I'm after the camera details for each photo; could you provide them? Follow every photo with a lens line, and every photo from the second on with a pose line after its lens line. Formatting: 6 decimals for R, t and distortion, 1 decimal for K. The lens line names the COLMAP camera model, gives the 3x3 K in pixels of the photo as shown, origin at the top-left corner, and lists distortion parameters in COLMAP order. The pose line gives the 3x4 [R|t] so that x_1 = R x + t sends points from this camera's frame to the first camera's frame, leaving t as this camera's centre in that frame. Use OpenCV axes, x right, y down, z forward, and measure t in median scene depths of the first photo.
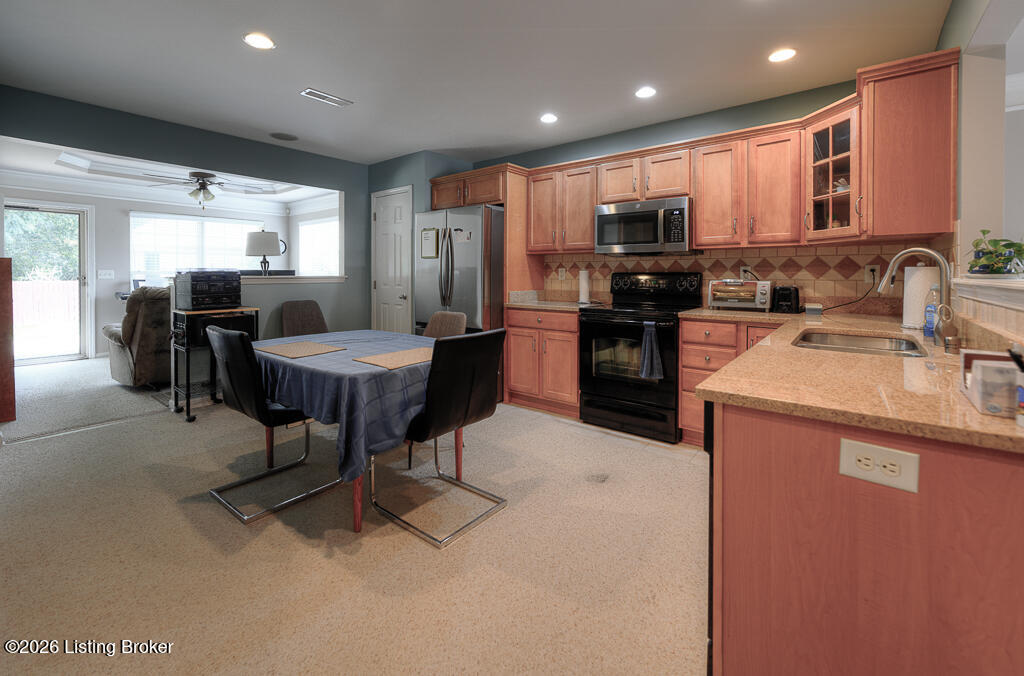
lens RADIAL K [[459.7, 0, 489.1], [0, 459.7, 314.3], [0, 0, 1]] dist [0.001807, 0.001504]
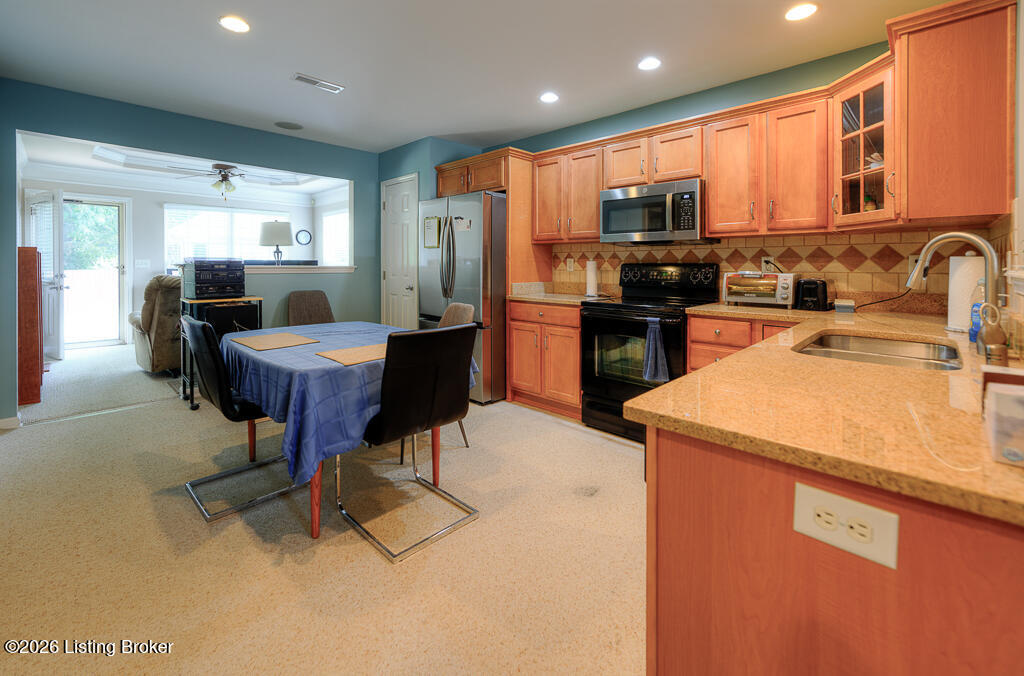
lens RADIAL K [[459.7, 0, 491.8], [0, 459.7, 302.0], [0, 0, 1]] dist [0.001807, 0.001504]
pose [[0.995596, 0.011877, -0.092988, 0.118121], [-0.012682, 0.999887, -0.008072, -0.003417], [0.092882, 0.009216, 0.995634, 0.073635]]
